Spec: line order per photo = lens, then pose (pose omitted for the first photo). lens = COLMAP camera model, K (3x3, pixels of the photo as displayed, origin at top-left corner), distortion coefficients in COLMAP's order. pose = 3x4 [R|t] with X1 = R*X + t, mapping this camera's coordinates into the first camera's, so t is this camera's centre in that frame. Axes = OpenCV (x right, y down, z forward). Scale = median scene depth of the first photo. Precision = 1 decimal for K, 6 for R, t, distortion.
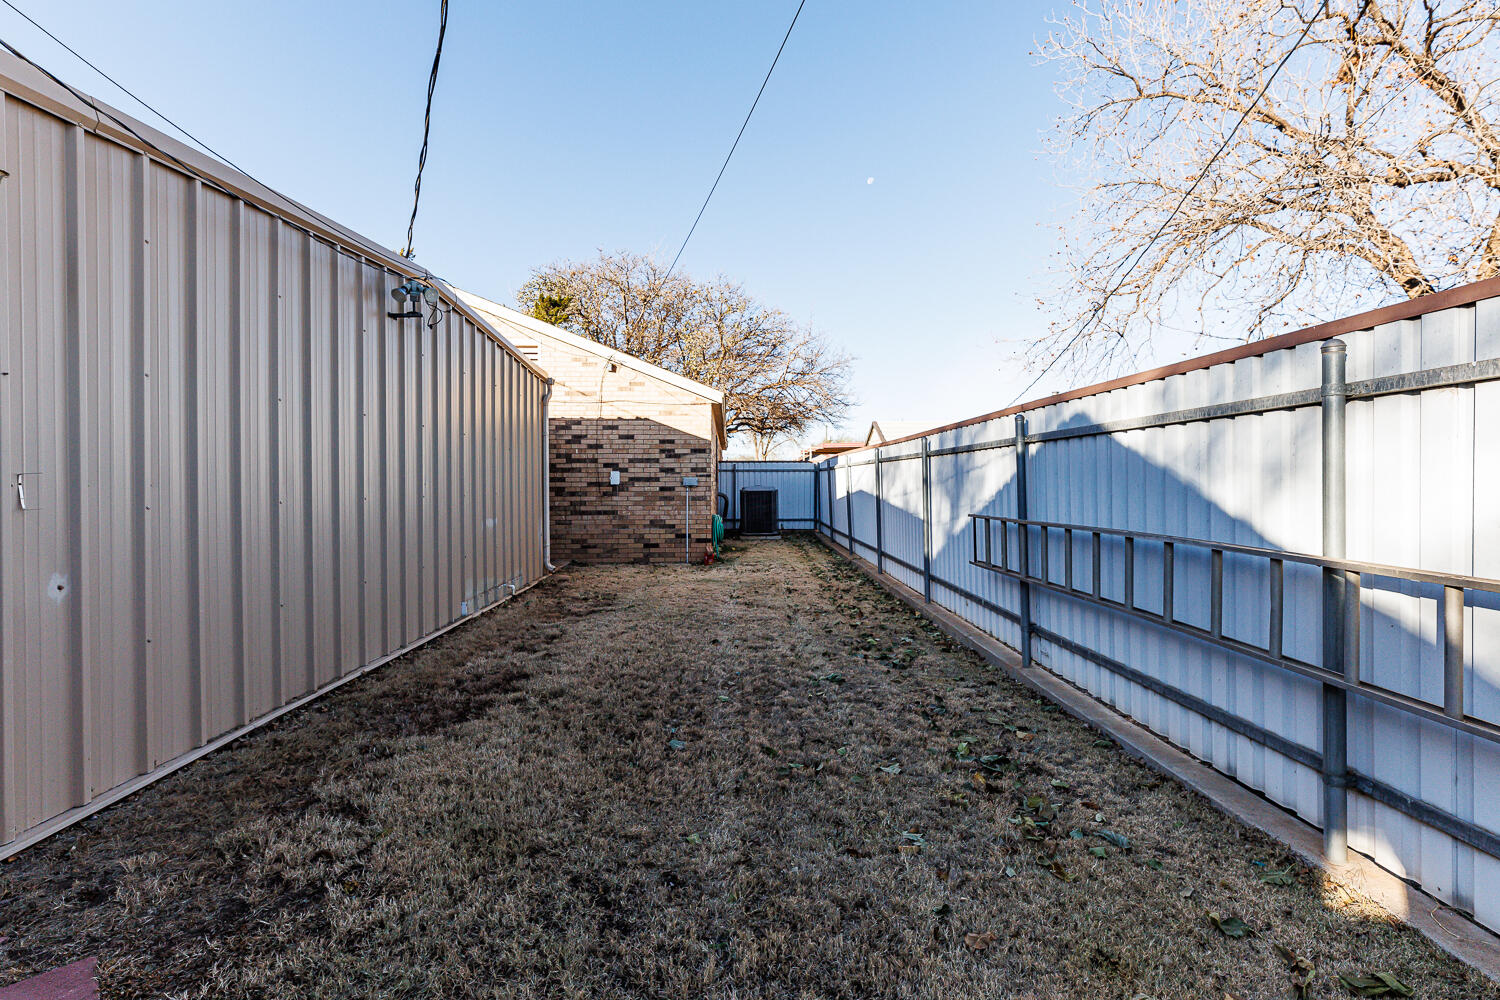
lens RADIAL K [[668.0, 0, 760.2], [0, 668.0, 495.2], [0, 0, 1]] dist [-0.001794, 0.002540]
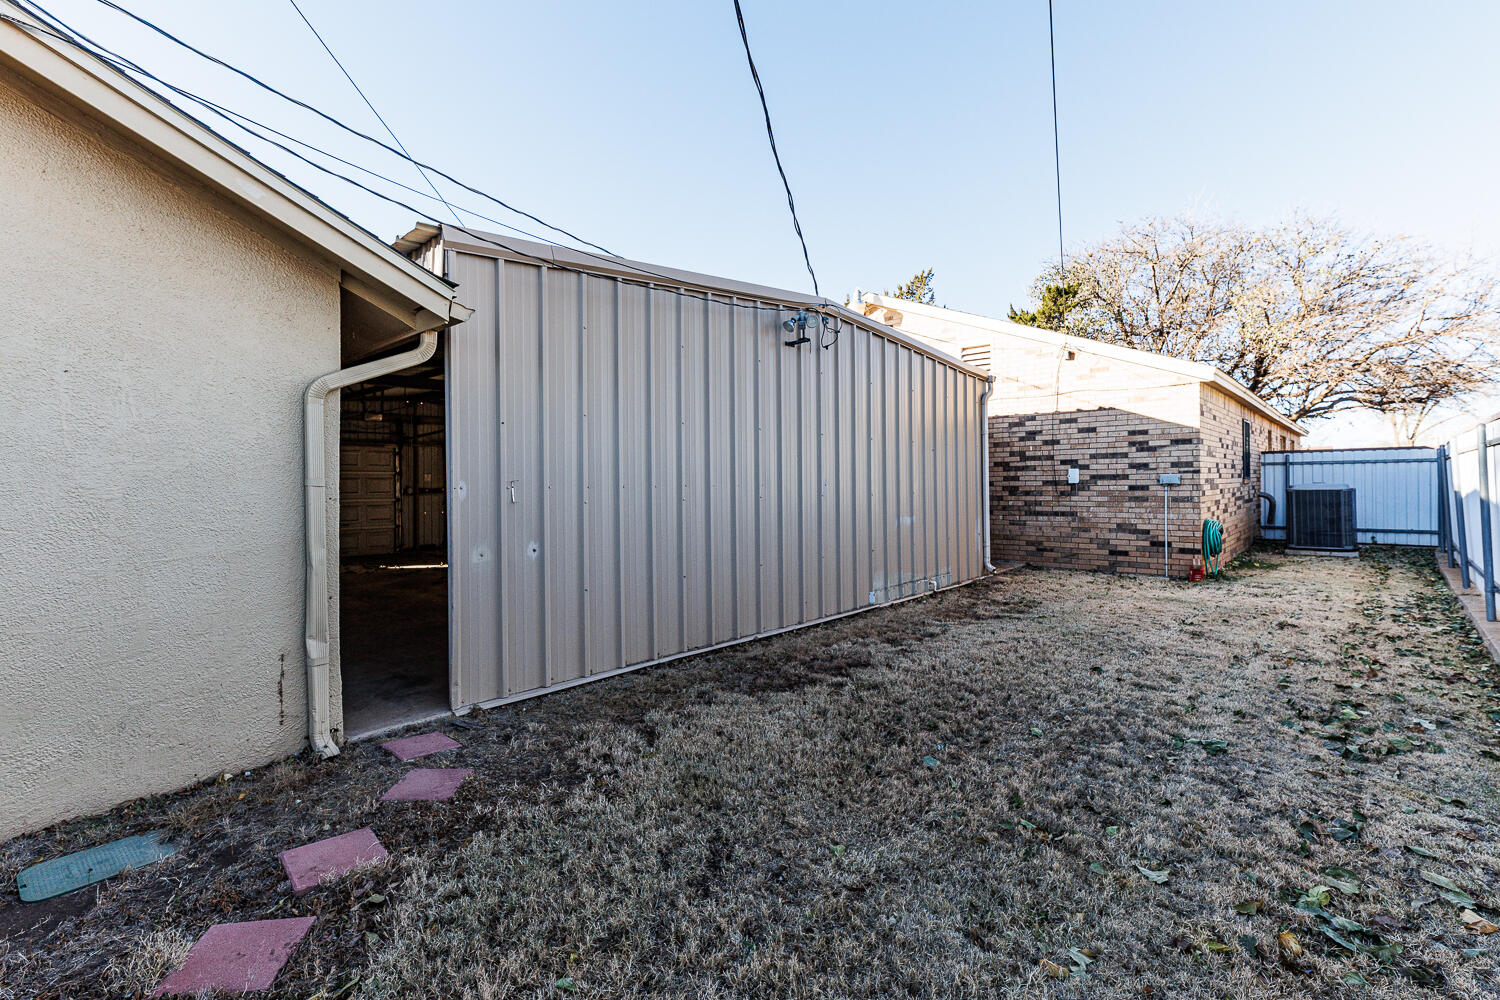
lens RADIAL K [[668.0, 0, 756.4], [0, 668.0, 489.8], [0, 0, 1]] dist [-0.001794, 0.002540]
pose [[0.714497, 0.000795, -0.699638, 0.156882], [-0.004819, 0.999981, -0.003786, -0.002129], [0.699622, 0.006077, 0.714488, 0.068189]]
